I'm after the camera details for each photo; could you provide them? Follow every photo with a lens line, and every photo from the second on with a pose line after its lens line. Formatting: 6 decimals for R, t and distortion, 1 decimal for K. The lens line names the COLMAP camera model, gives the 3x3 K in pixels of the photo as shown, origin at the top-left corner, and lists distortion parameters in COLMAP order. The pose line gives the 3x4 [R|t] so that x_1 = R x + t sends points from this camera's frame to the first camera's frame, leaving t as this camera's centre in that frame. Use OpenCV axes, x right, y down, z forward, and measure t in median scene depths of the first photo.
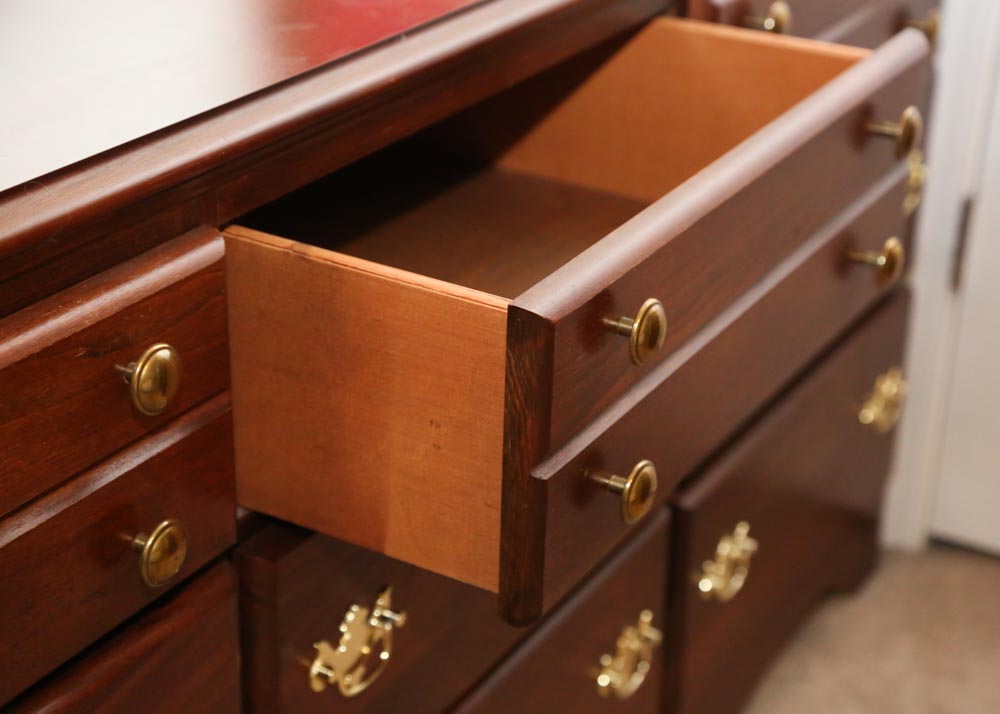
lens RADIAL K [[1891.4, 0, 500.0], [0, 1891.4, 357.0], [0, 0, 1]] dist [0.236001, 0.004416]
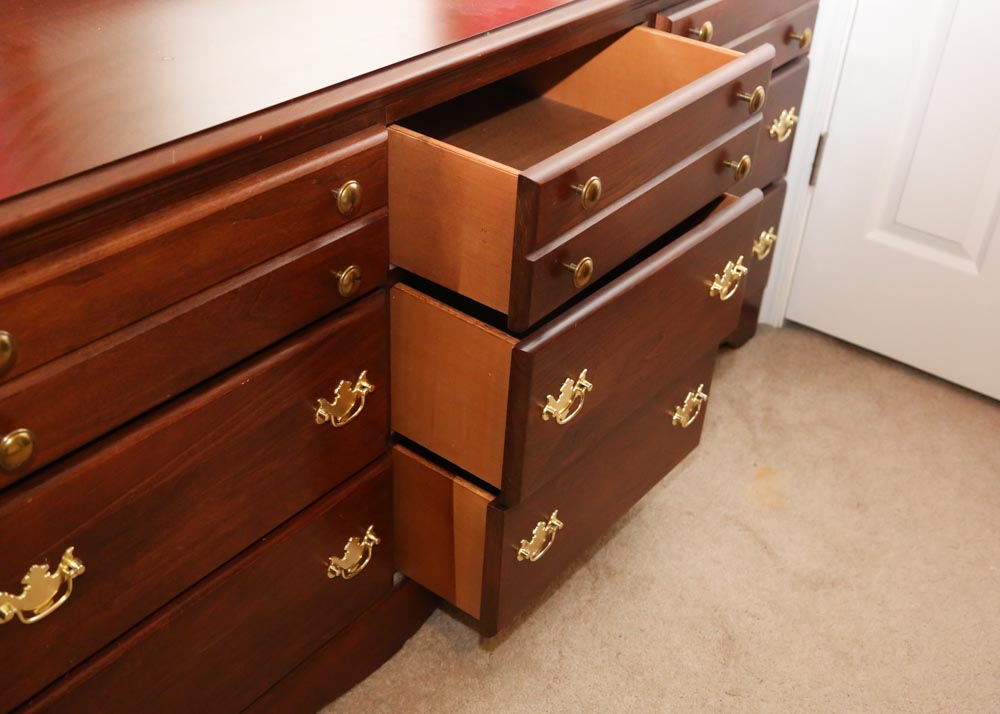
lens RADIAL K [[1148.9, 0, 500.0], [0, 1148.9, 357.0], [0, 0, 1]] dist [0.002840, 0.001569]
pose [[0.992607, 0.088618, -0.082932, 0.098456], [-0.076812, 0.987715, 0.136086, 0.000287], [0.093973, -0.128710, 0.987220, -0.239109]]
